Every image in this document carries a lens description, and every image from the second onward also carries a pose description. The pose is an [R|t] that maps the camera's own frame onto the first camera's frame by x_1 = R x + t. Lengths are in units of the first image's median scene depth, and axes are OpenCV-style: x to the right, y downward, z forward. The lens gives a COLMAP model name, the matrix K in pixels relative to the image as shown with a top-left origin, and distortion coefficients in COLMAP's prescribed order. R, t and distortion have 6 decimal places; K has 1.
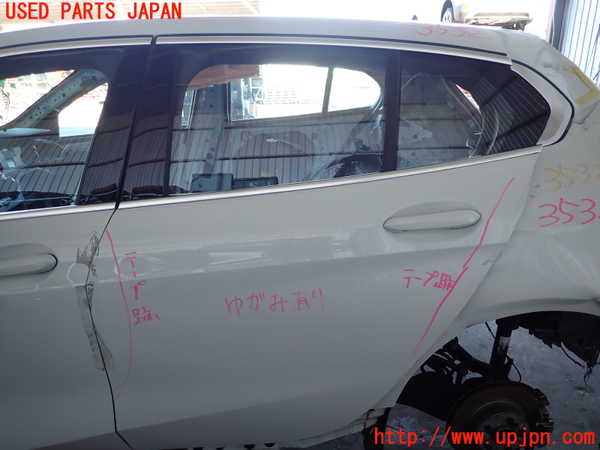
lens RADIAL K [[432.7, 0, 299.8], [0, 432.7, 224.2], [0, 0, 1]] dist [0.056617, 0.001799]
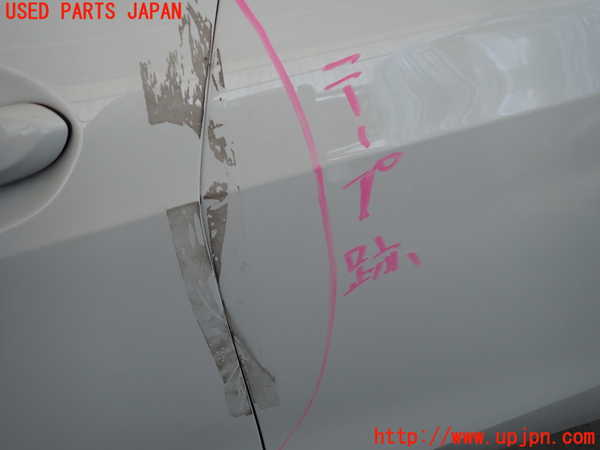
lens RADIAL K [[432.7, 0, 300.5], [0, 432.7, 226.0], [0, 0, 1]] dist [0.056617, 0.001799]
pose [[0.966393, -0.177955, 0.185517, -0.477575], [0.130999, 0.961837, 0.240227, 0.096123], [-0.221187, -0.207851, 0.952824, 0.712326]]
